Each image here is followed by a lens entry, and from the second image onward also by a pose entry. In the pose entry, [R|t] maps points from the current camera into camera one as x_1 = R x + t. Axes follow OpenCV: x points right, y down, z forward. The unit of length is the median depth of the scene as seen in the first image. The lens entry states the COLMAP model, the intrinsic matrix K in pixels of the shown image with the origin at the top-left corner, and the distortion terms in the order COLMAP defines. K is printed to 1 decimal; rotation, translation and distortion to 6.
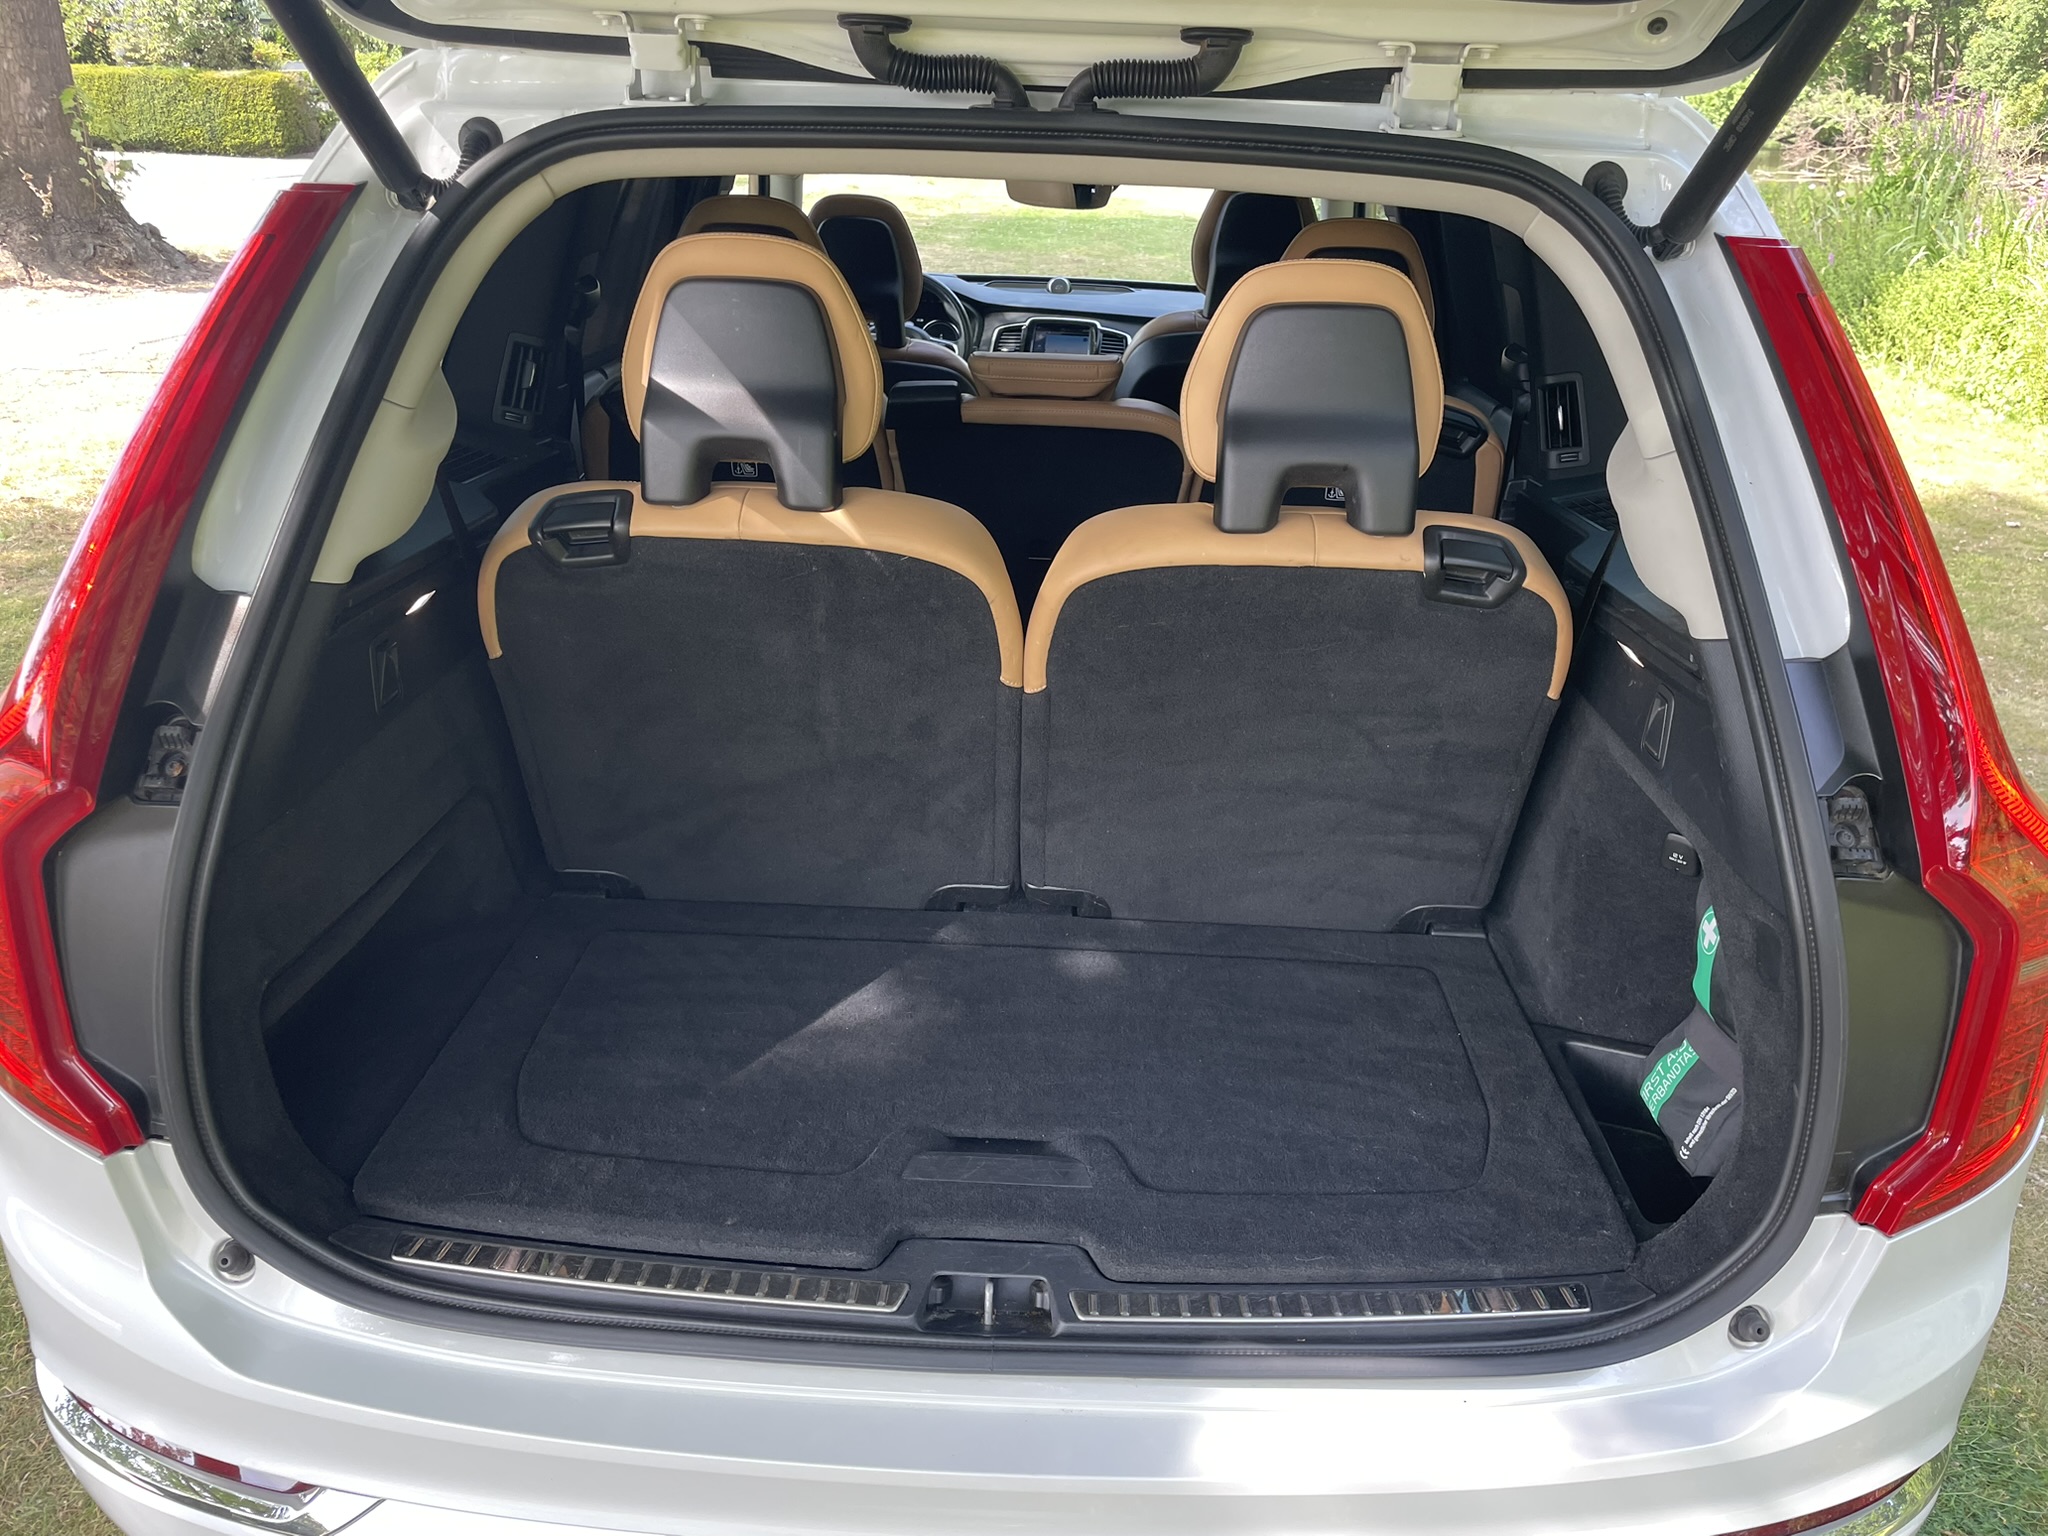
lens RADIAL K [[1547.9, 0, 1023.7], [0, 1547.9, 771.9], [0, 0, 1]] dist [0.075896, -0.100007]
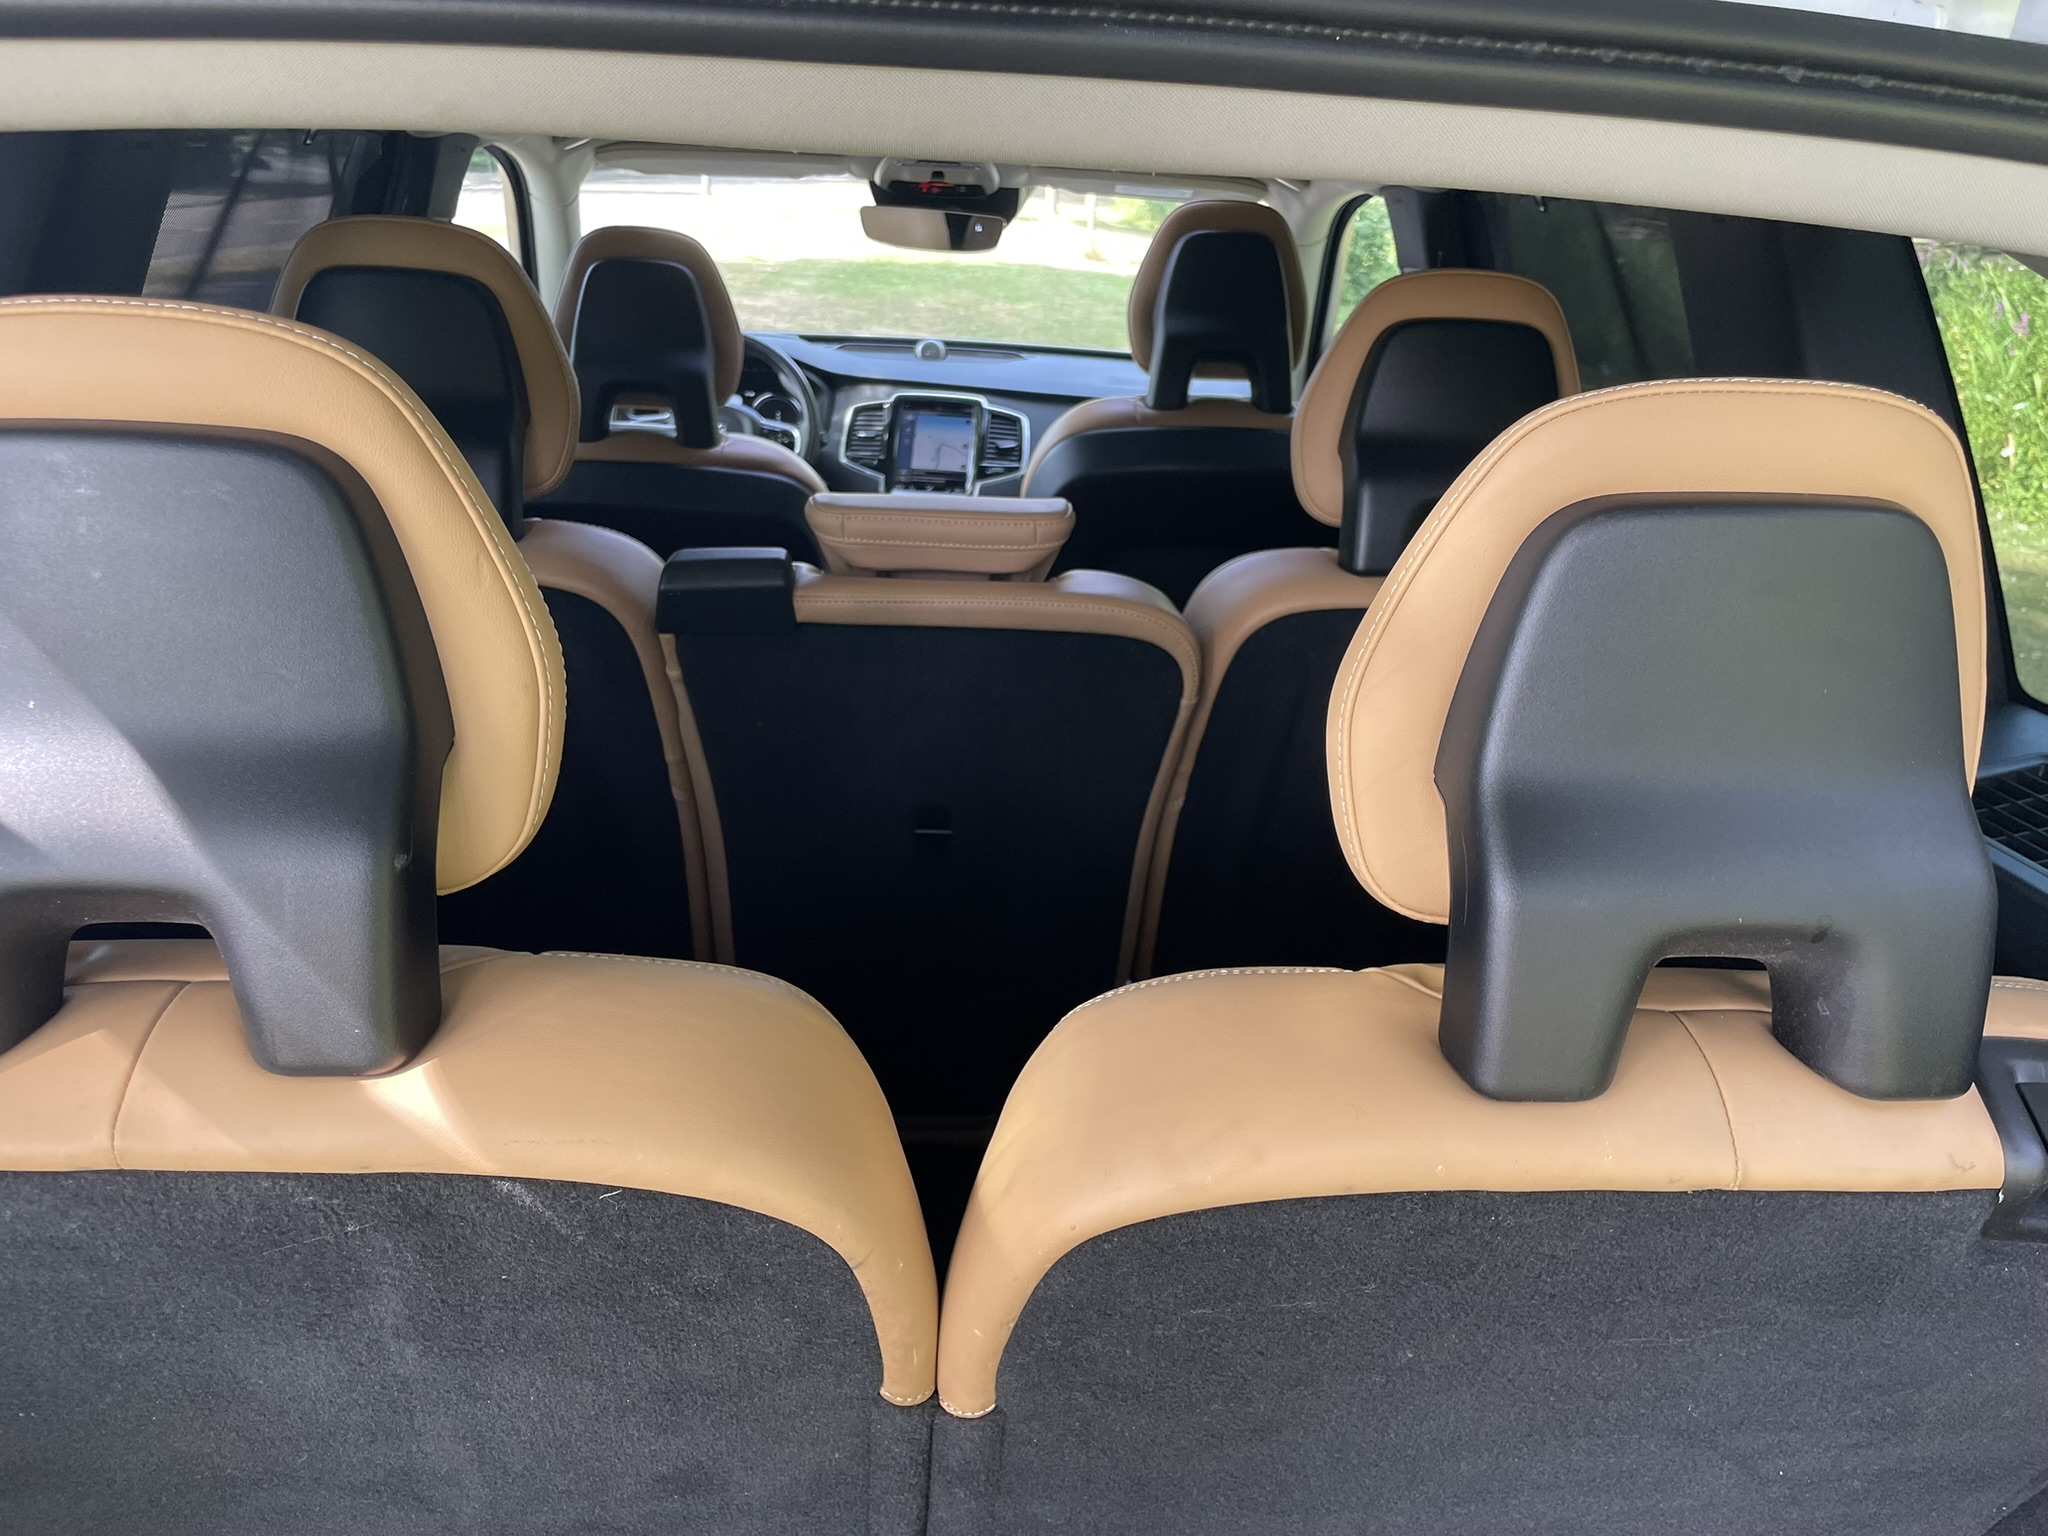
lens RADIAL K [[1547.9, 0, 1017.8], [0, 1547.9, 771.8], [0, 0, 1]] dist [0.075896, -0.100007]
pose [[0.996112, -0.017594, 0.086318, -0.006526], [0.019912, 0.999462, -0.026060, -0.113044], [-0.085813, 0.027678, 0.995927, 0.319846]]
